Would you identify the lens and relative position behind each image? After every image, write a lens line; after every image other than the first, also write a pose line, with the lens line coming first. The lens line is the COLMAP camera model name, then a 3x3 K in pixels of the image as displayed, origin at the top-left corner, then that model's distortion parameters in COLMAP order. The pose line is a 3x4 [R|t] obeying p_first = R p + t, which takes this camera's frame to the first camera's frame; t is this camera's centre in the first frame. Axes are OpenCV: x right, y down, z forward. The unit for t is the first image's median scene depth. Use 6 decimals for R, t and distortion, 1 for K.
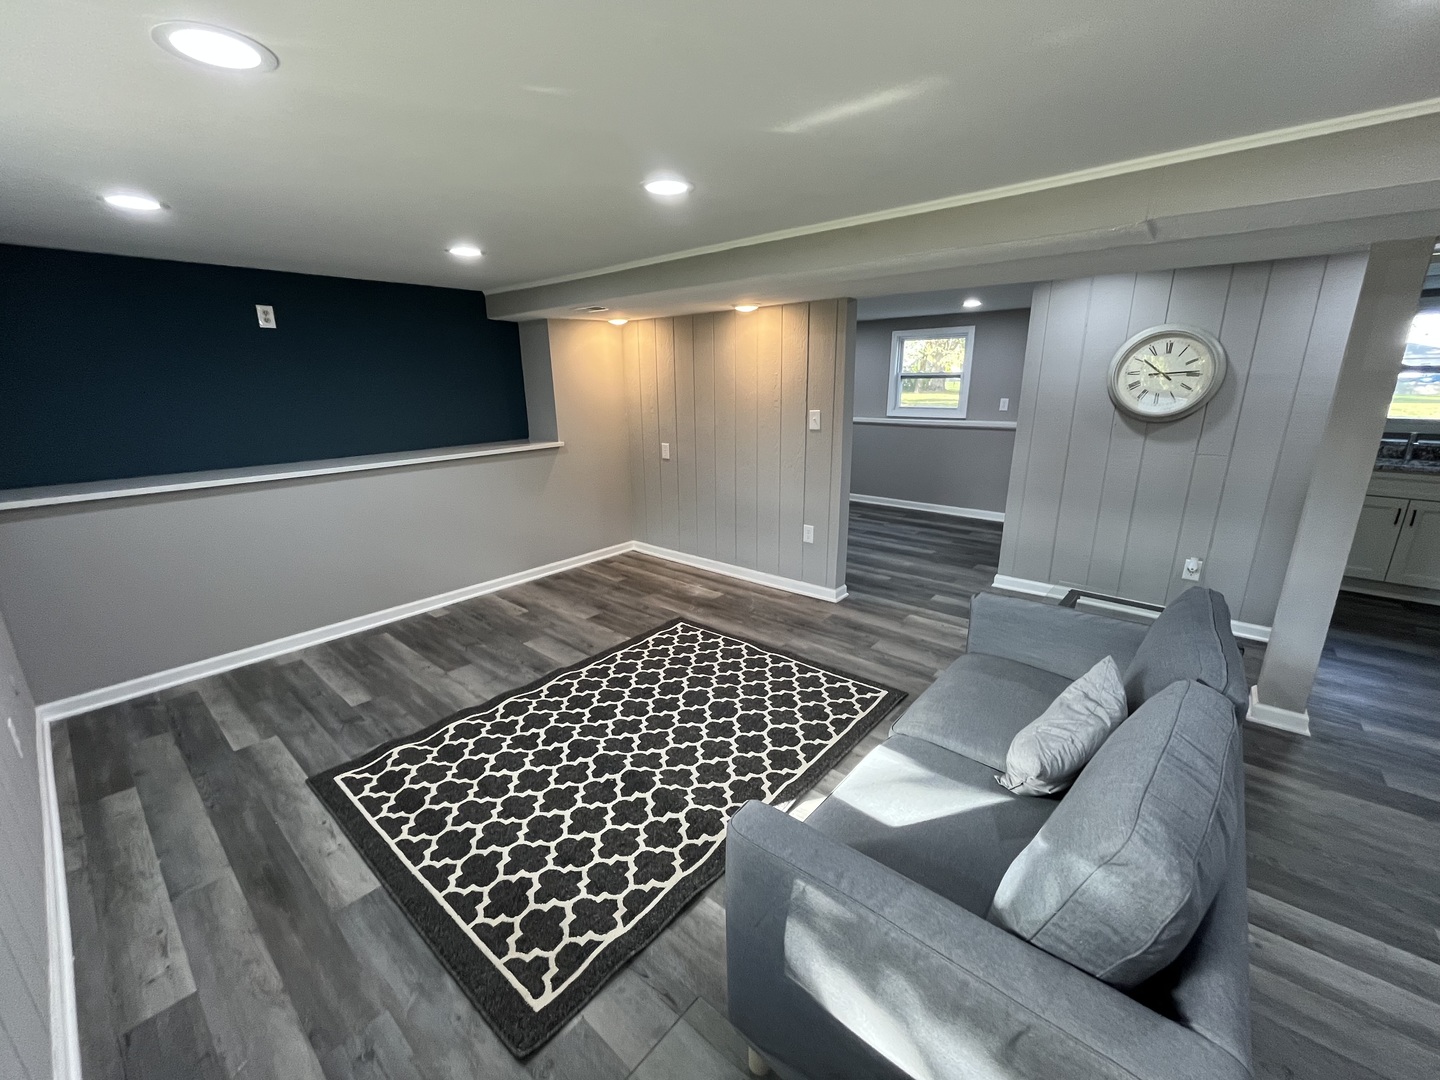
lens RADIAL K [[583.8, 0, 718.5], [0, 583.8, 539.5], [0, 0, 1]] dist [-0.006481, -0.000370]
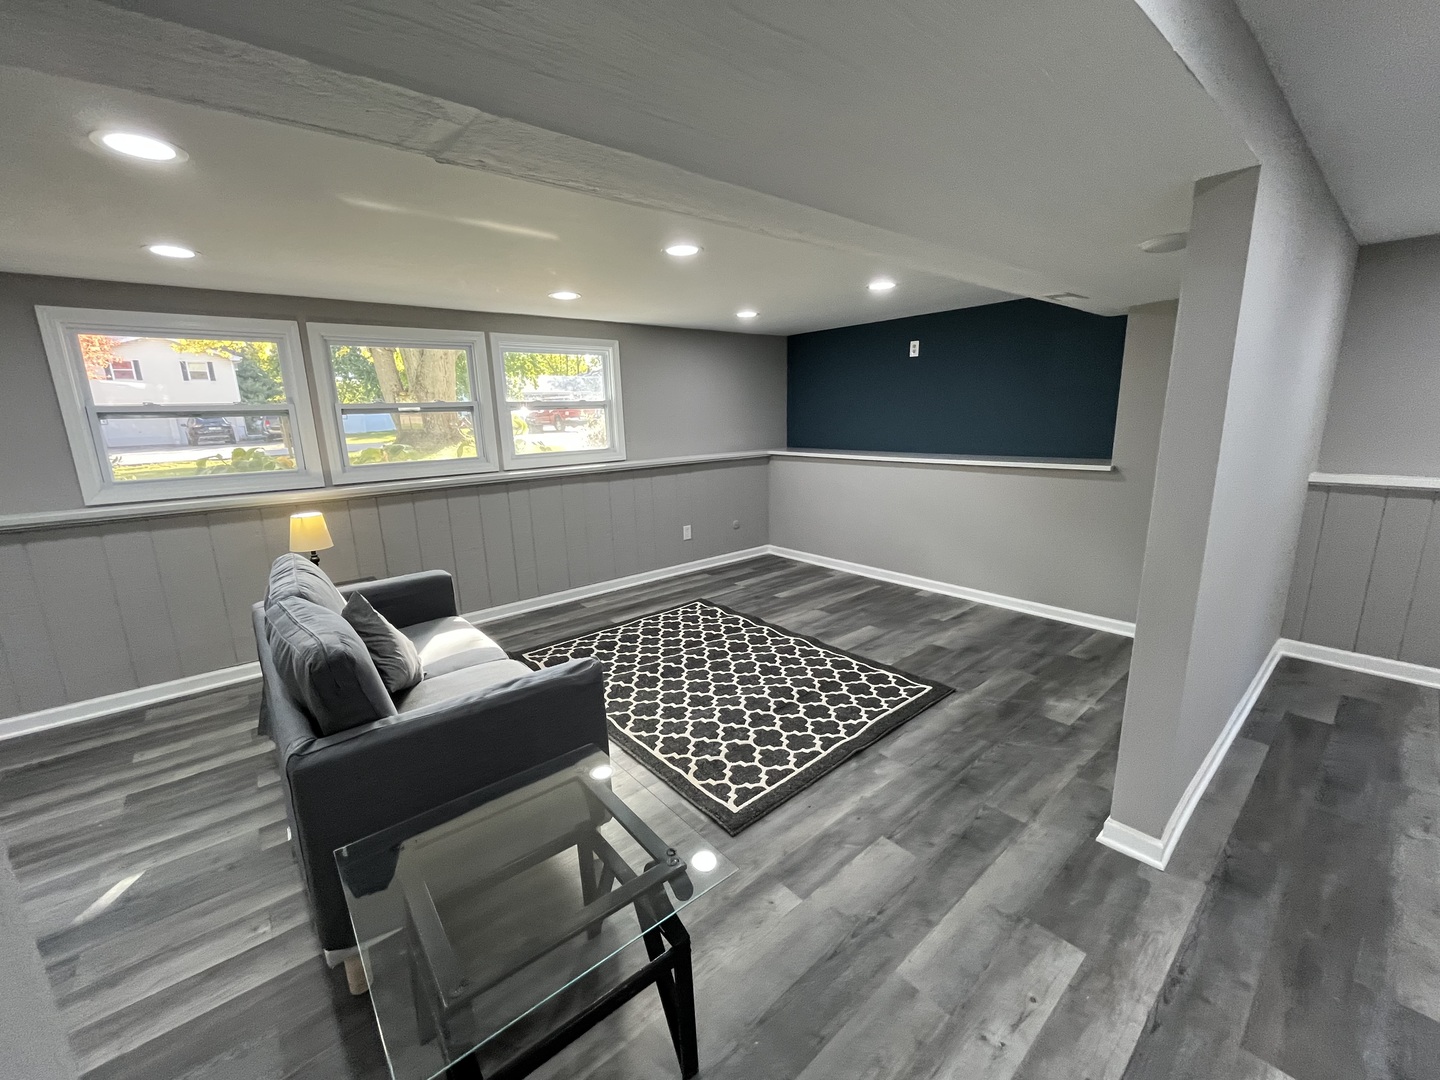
lens RADIAL K [[583.8, 0, 718.5], [0, 583.8, 539.5], [0, 0, 1]] dist [-0.006481, -0.000370]
pose [[-0.156947, 0.226388, -0.961310, 0.786364], [-0.237587, 0.936132, 0.259248, -0.207854], [0.958603, 0.269083, -0.093136, 0.819055]]
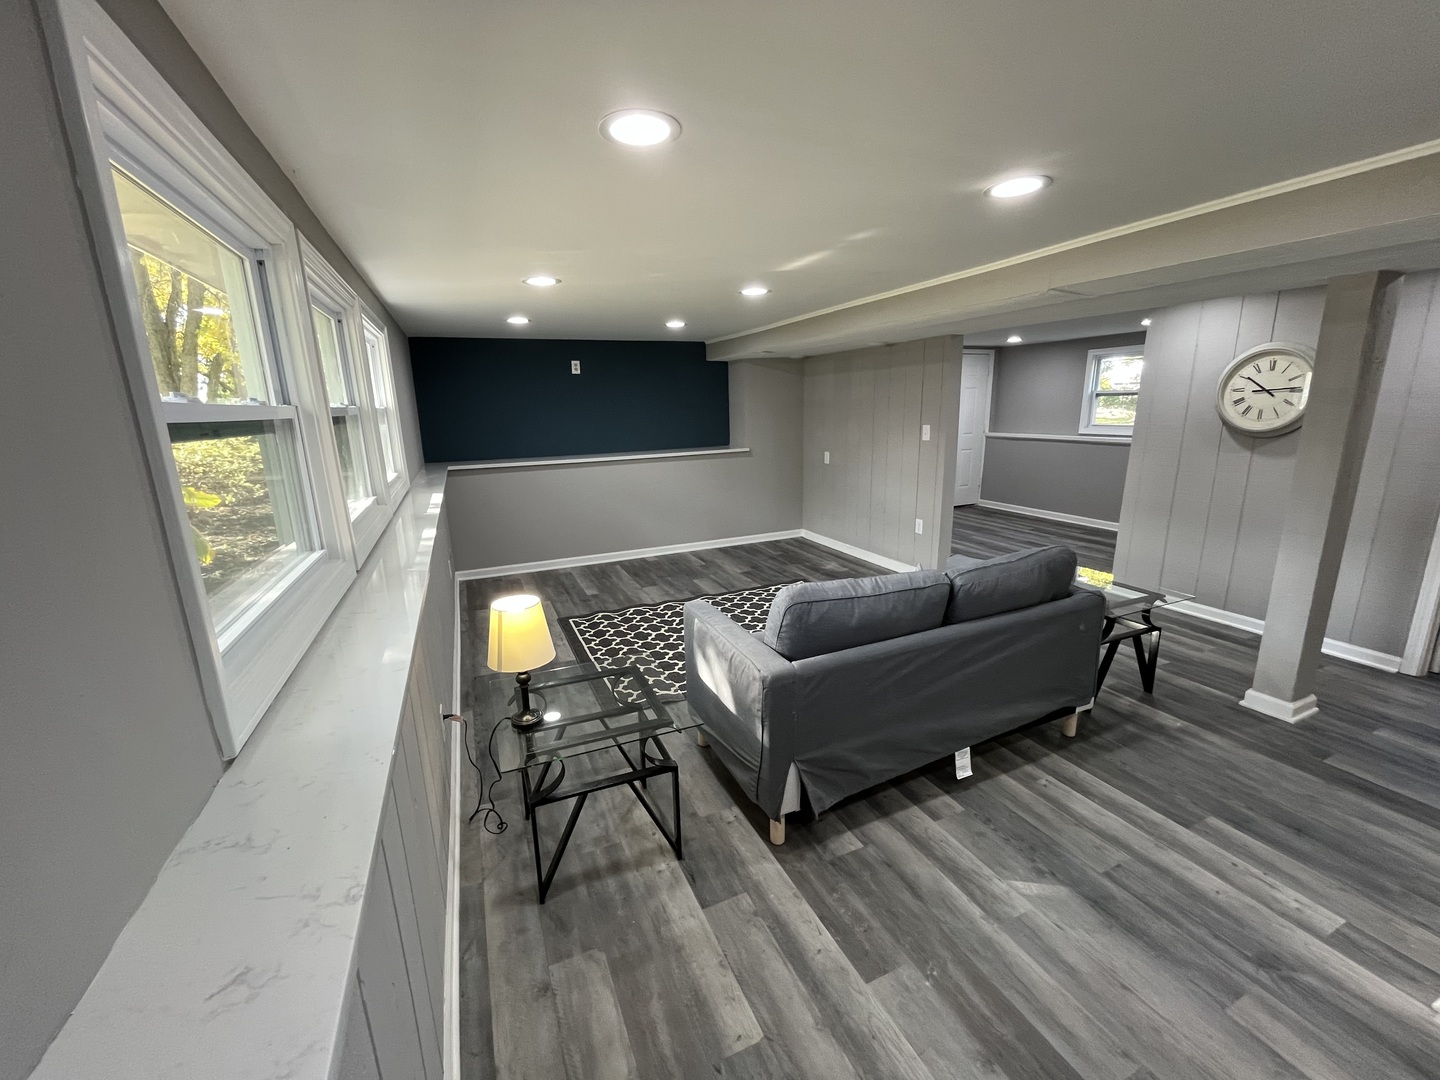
lens RADIAL K [[584.3, 0, 718.1], [0, 584.3, 538.6], [0, 0, 1]] dist [-0.002393, -0.000478]
pose [[0.900379, 0.087407, -0.426237, 0.362659], [-0.101620, 0.994766, -0.010667, 0.086741], [0.423074, 0.052918, 0.904549, -0.334082]]
